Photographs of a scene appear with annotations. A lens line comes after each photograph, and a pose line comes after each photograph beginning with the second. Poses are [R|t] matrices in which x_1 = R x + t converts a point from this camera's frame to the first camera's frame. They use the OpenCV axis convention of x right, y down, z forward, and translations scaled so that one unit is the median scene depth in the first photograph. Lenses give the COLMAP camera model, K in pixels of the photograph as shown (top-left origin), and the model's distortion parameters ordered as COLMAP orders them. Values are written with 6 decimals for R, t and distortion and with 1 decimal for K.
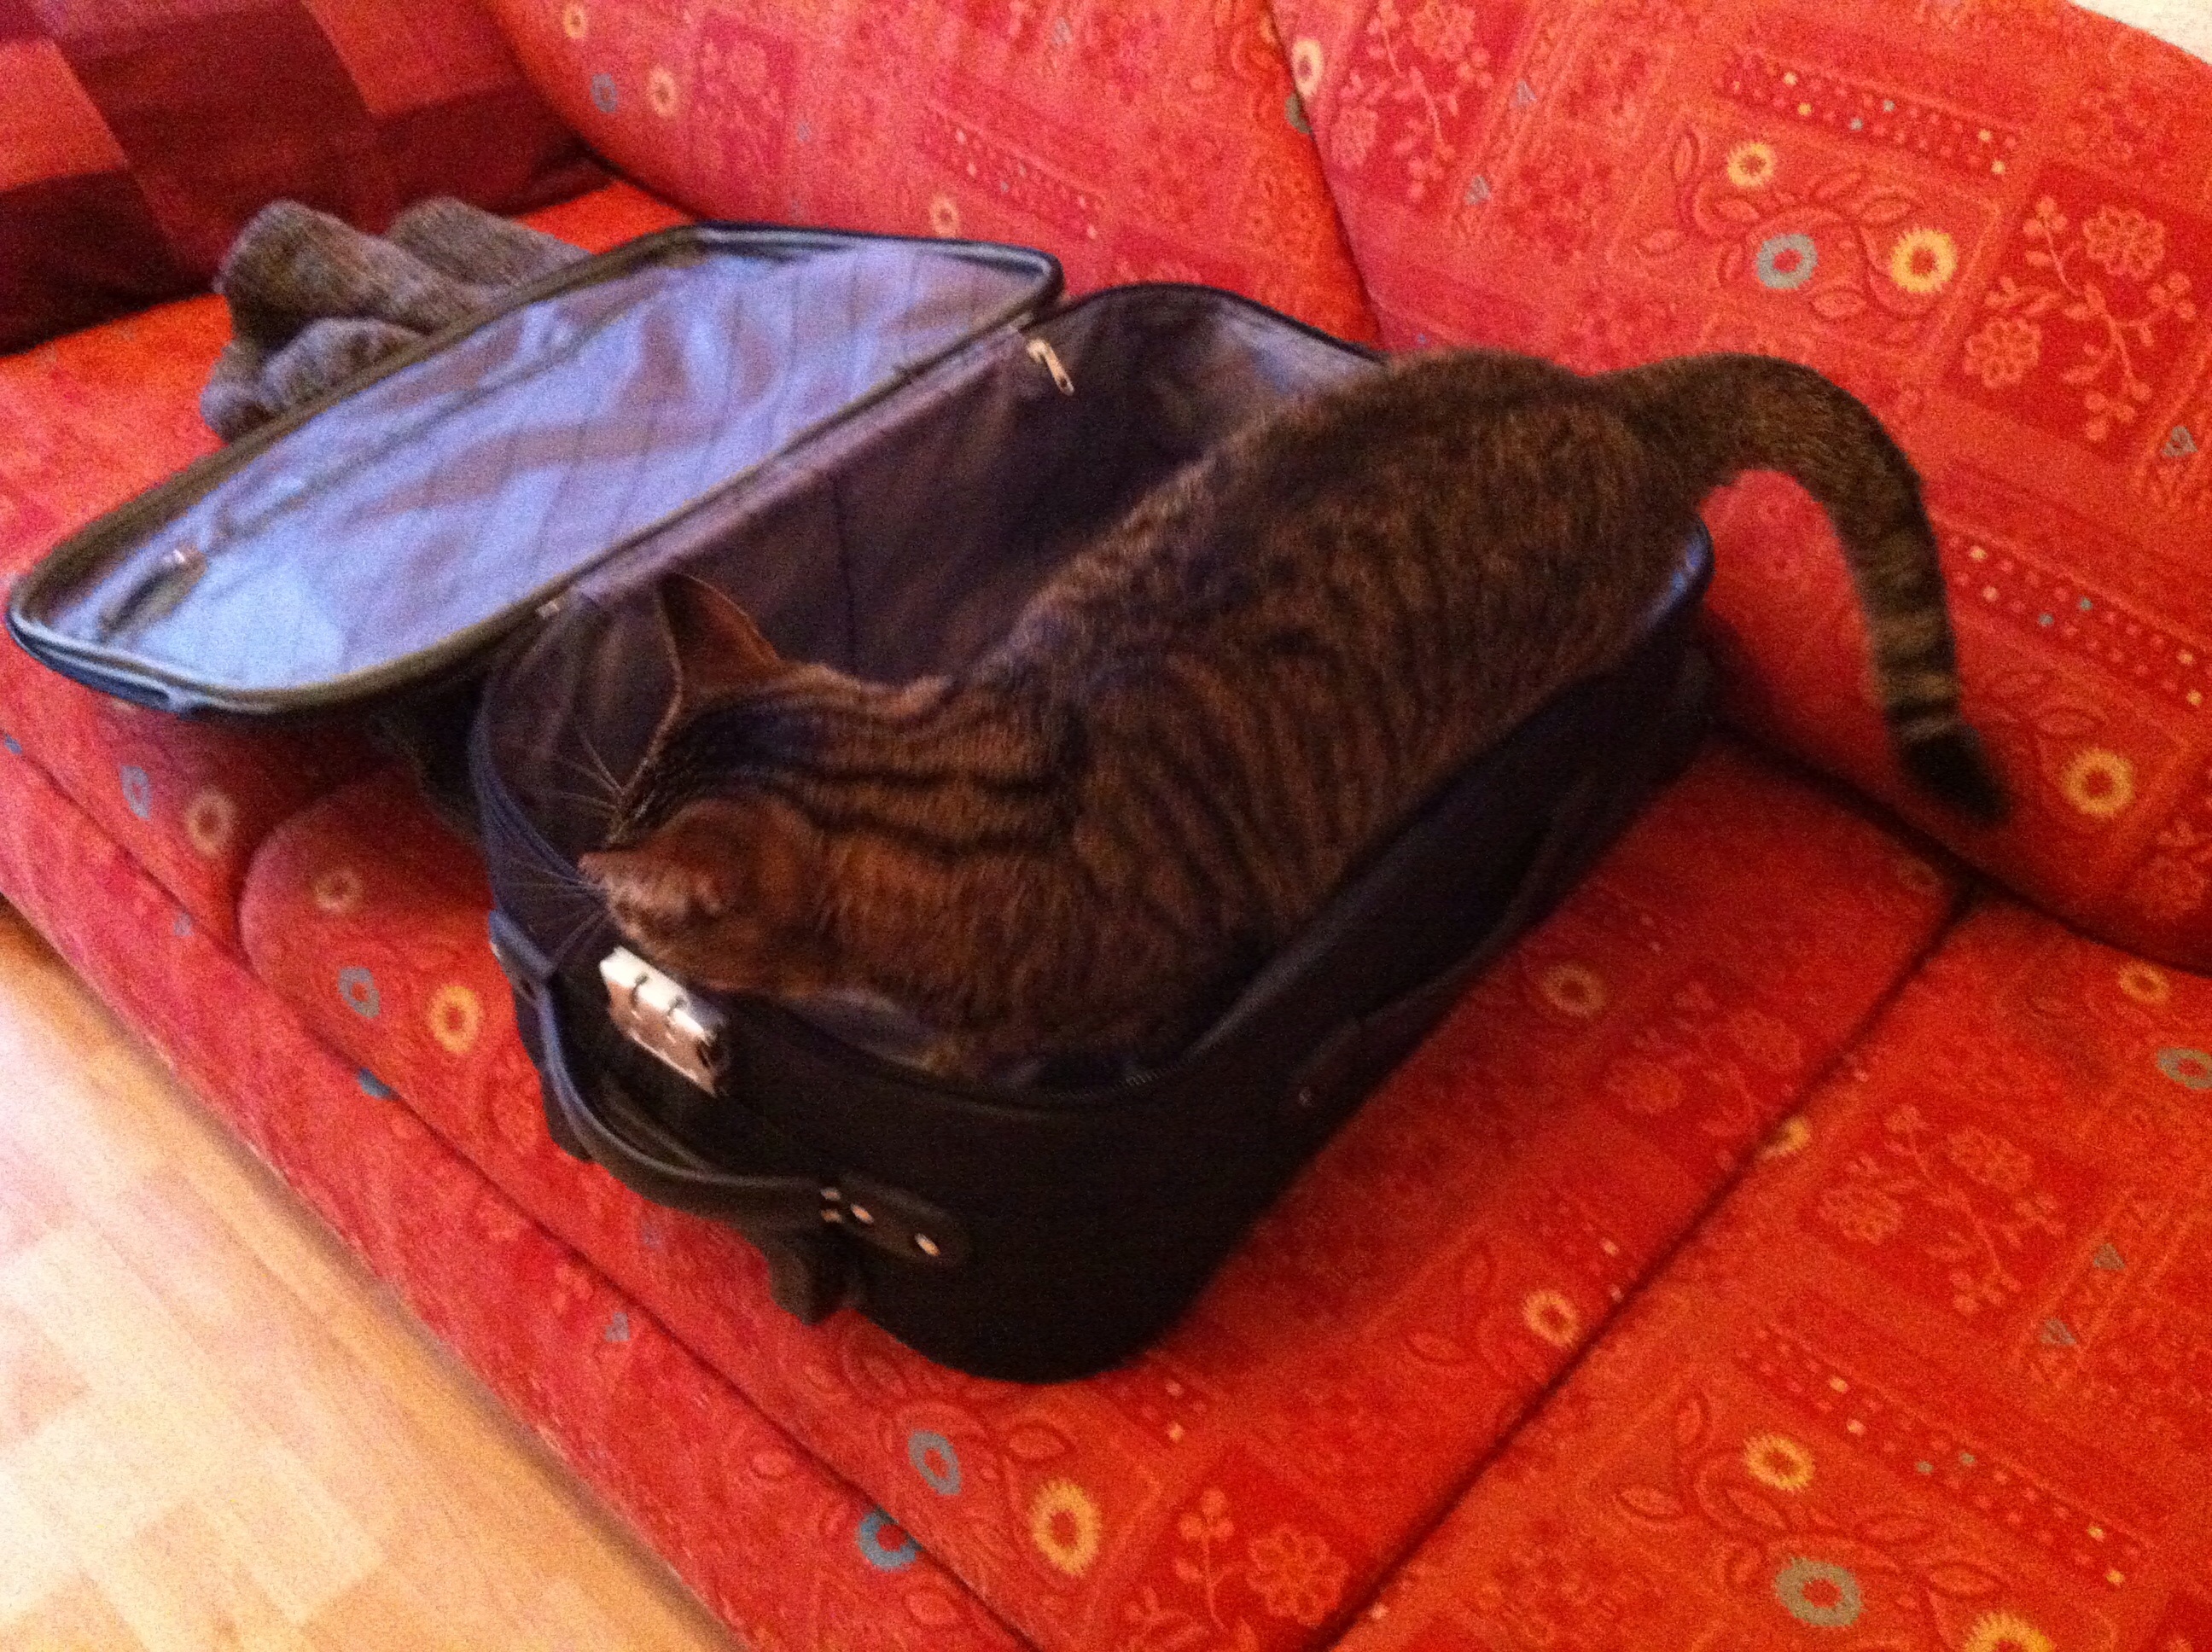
lens RADIAL K [[2271.9, 0, 1106.0], [0, 2271.9, 826.0], [0, 0, 1]] dist [0.301676, -0.687627]
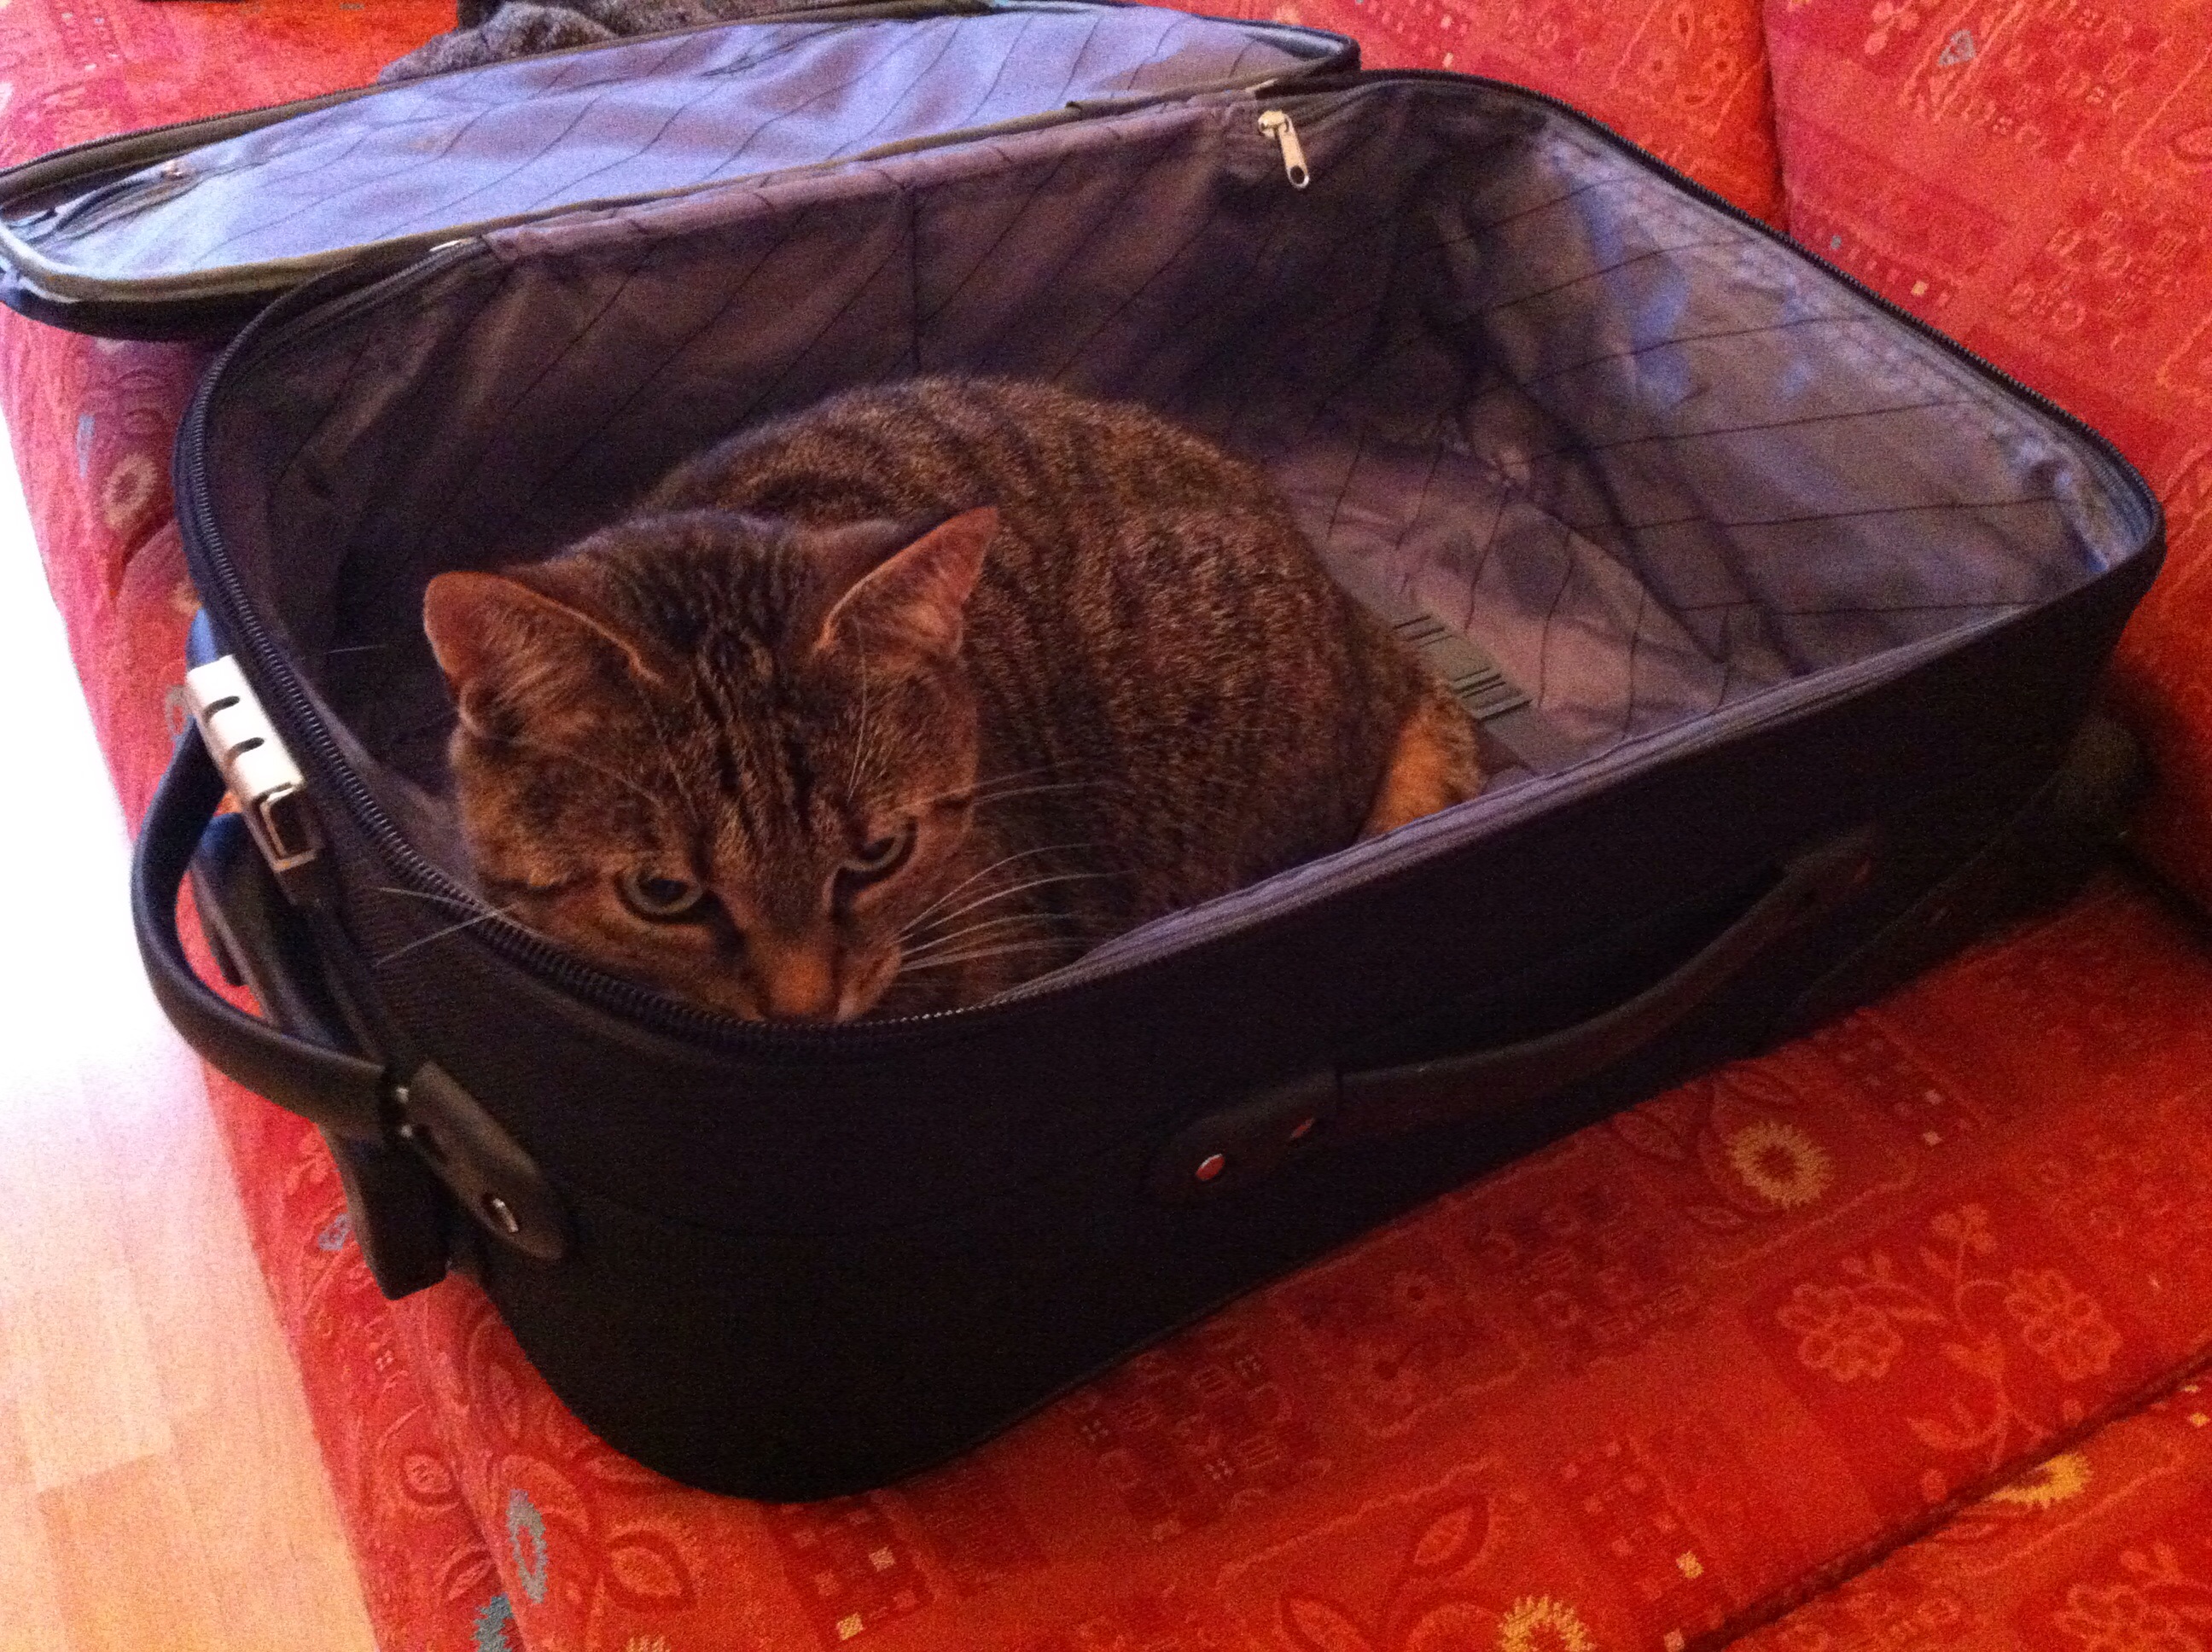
lens RADIAL K [[2195.8, 0, 1102.4], [0, 2195.8, 791.8], [0, 0, 1]] dist [0.088796, -0.146689]
pose [[0.939949, 0.239770, -0.242912, 0.143378], [-0.255144, 0.966324, -0.033457, 0.037927], [0.226710, 0.093426, 0.969471, 0.326302]]
